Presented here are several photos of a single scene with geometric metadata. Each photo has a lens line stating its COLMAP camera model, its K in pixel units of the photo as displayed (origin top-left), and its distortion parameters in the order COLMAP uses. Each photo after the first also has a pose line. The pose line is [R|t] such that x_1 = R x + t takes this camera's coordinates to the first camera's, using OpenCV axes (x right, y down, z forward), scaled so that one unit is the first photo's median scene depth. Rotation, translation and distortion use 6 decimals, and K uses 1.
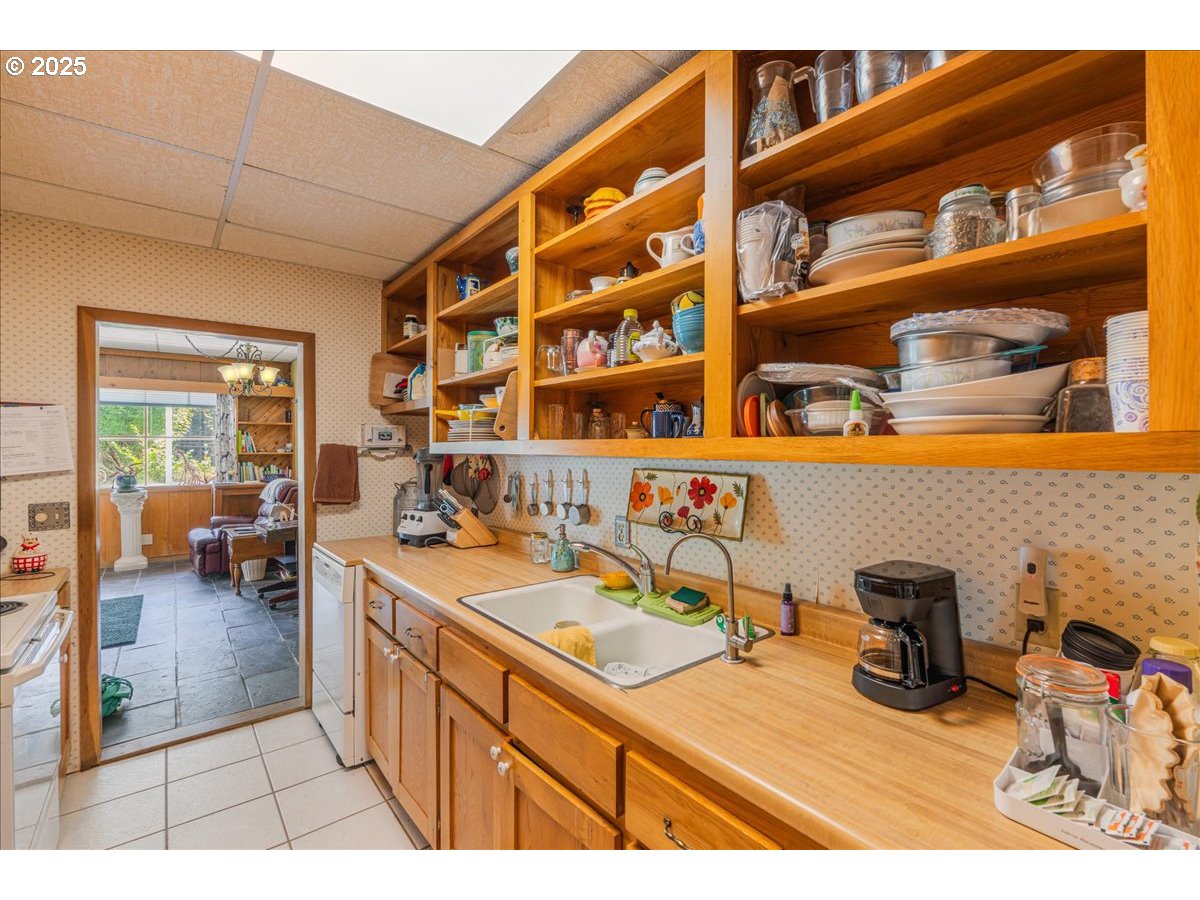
lens RADIAL K [[526.3, 0, 592.6], [0, 526.3, 448.9], [0, 0, 1]] dist [-0.010367, -0.000235]
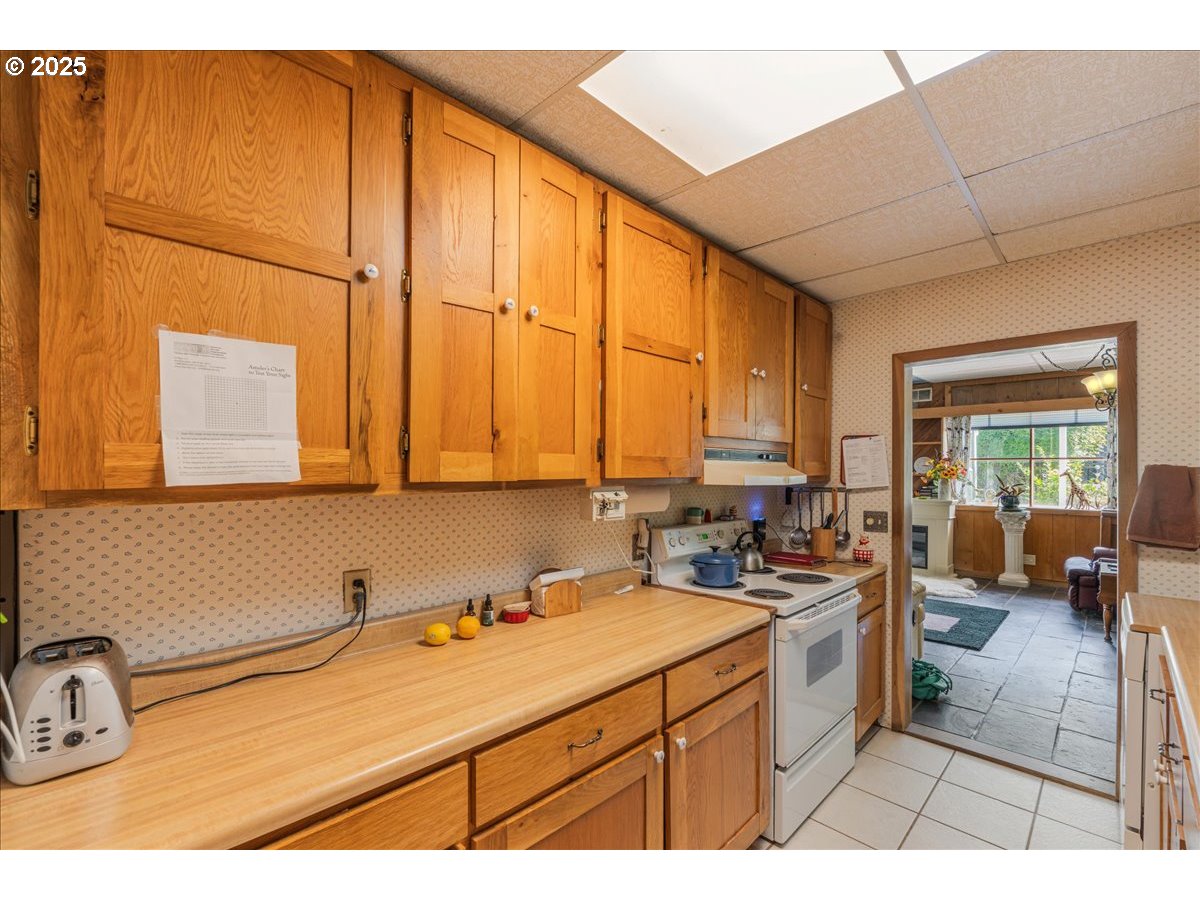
lens RADIAL K [[525.4, 0, 600.4], [0, 525.4, 468.0], [0, 0, 1]] dist [-0.009354, 0.000098]
pose [[0.105314, 0.001855, -0.994437, 0.088413], [-0.006262, 0.999980, 0.001202, -0.000527], [0.994419, 0.006100, 0.105323, 0.086401]]
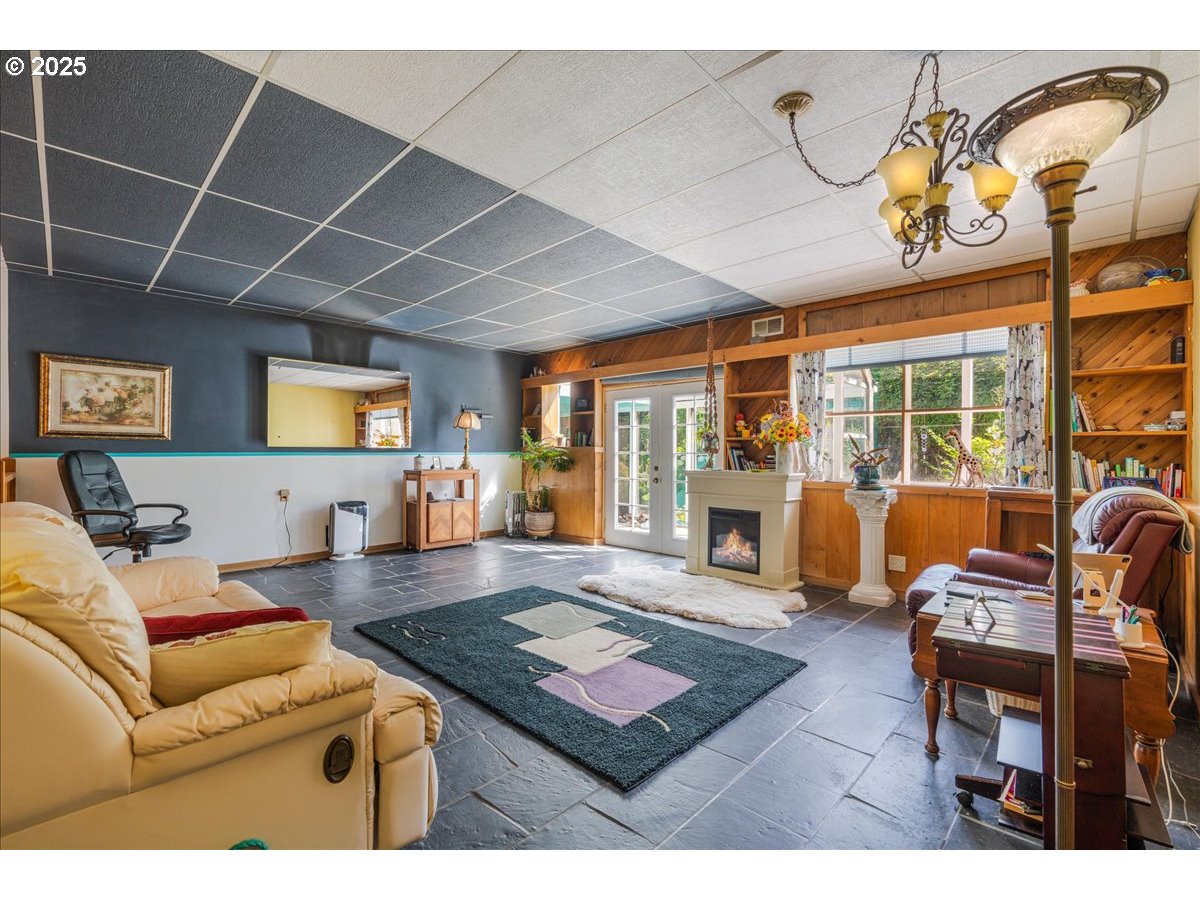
lens RADIAL K [[526.3, 0, 592.6], [0, 526.3, 448.9], [0, 0, 1]] dist [-0.010367, -0.000235]
pose [[0.114145, 0.000175, -0.993464, -0.315784], [-0.014004, 0.999901, -0.001433, 0.045327], [0.993365, 0.014076, 0.114136, 0.724330]]
